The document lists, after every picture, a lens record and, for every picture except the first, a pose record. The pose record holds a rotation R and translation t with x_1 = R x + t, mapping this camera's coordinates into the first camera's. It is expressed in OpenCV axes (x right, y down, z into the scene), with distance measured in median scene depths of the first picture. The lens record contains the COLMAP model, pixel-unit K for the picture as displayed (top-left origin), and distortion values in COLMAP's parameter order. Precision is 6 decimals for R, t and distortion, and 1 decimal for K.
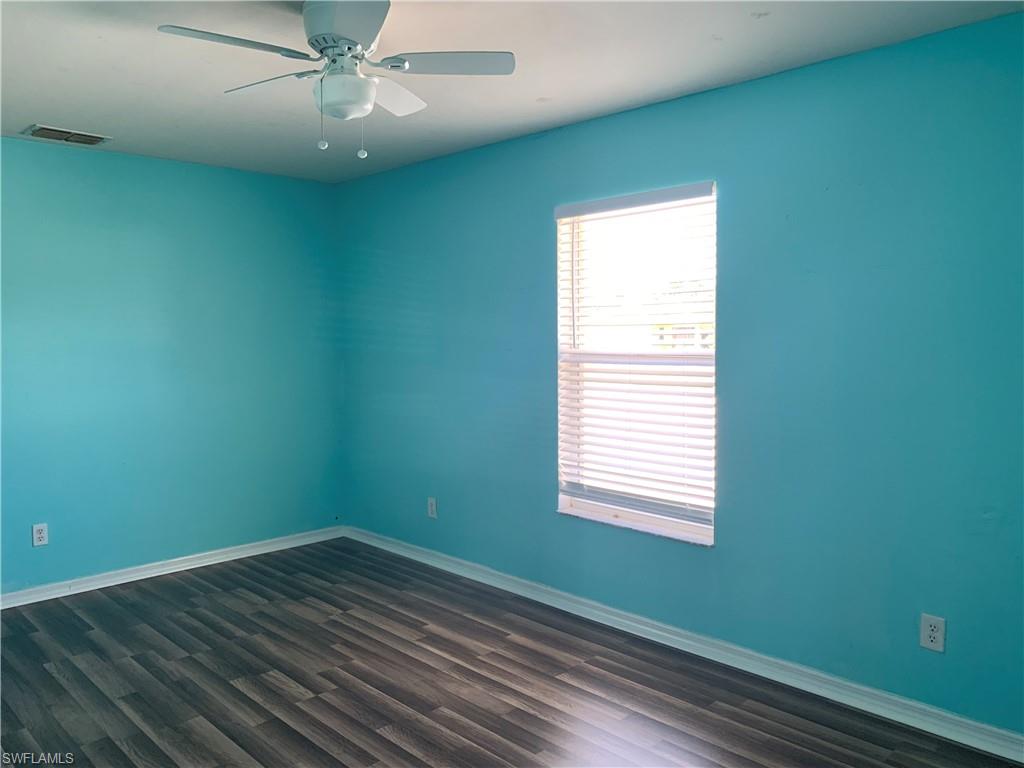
lens RADIAL K [[777.0, 0, 493.2], [0, 777.0, 365.0], [0, 0, 1]] dist [0.016286, -0.001111]
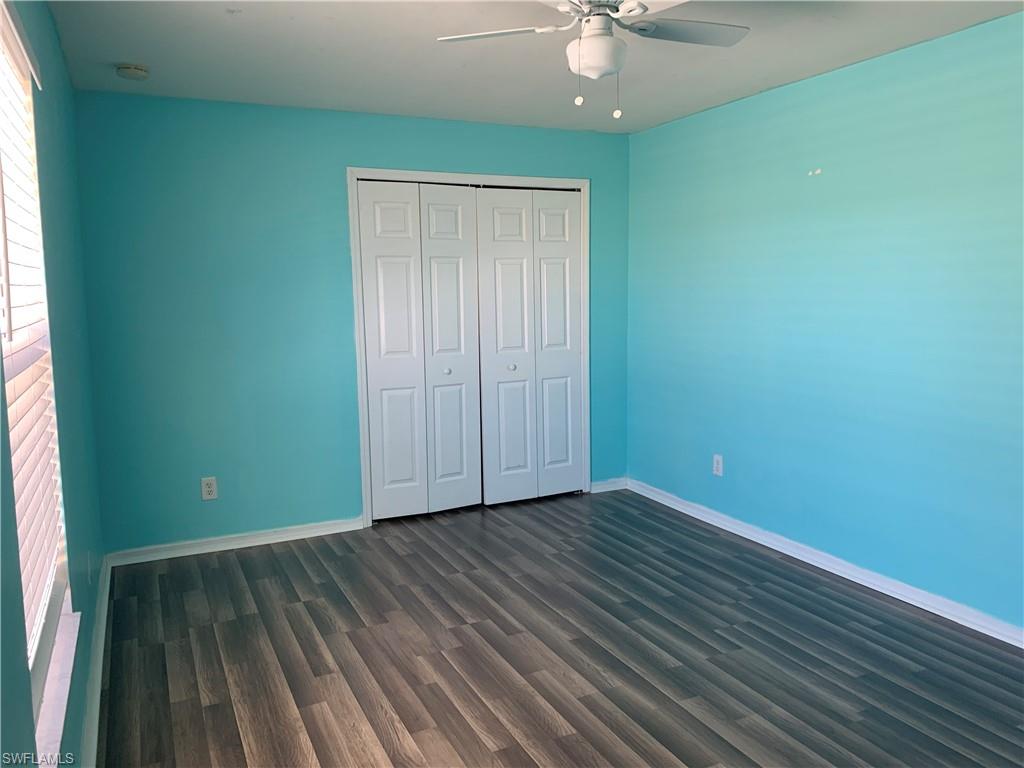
lens RADIAL K [[783.3, 0, 512.0], [0, 783.3, 384.0], [0, 0, 1]] dist [0.029713, -0.011622]
pose [[-0.951535, -0.015177, 0.307166, -0.306525], [0.039230, 0.984633, 0.170176, -0.073855], [-0.305028, 0.173978, -0.936317, 1.565753]]
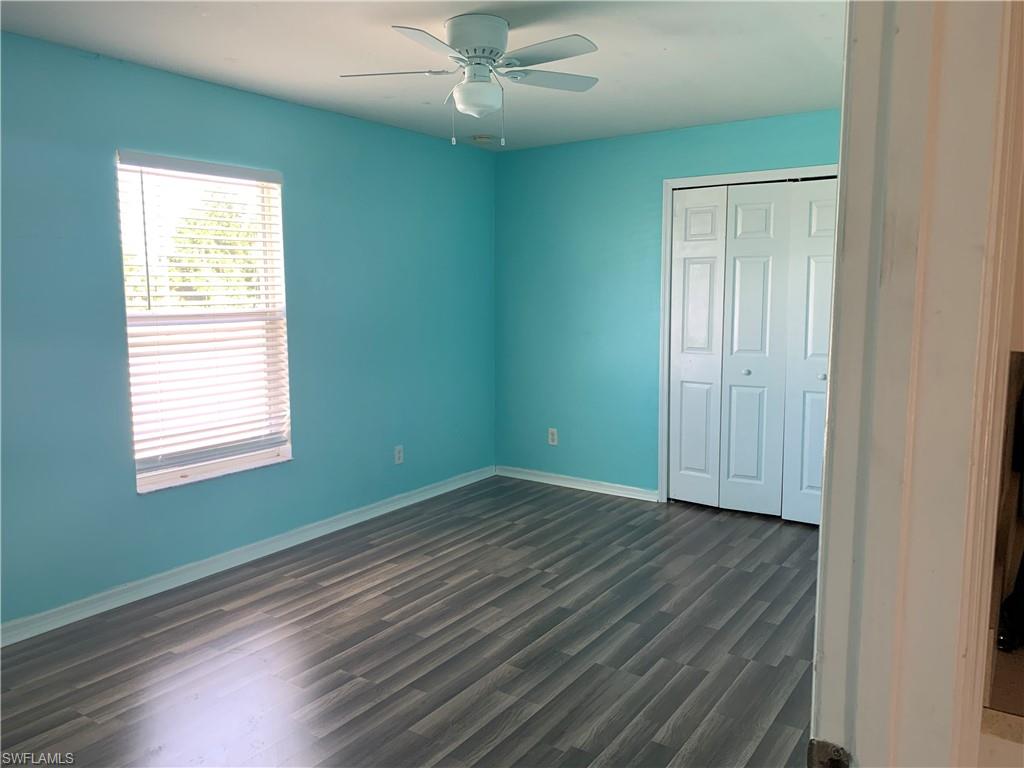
lens RADIAL K [[783.3, 0, 512.0], [0, 783.3, 384.0], [0, 0, 1]] dist [0.029713, -0.011622]
pose [[-0.199327, -0.112465, 0.973458, -1.101204], [0.050777, 0.990872, 0.124874, -0.036900], [-0.978617, 0.074320, -0.191797, 0.929020]]
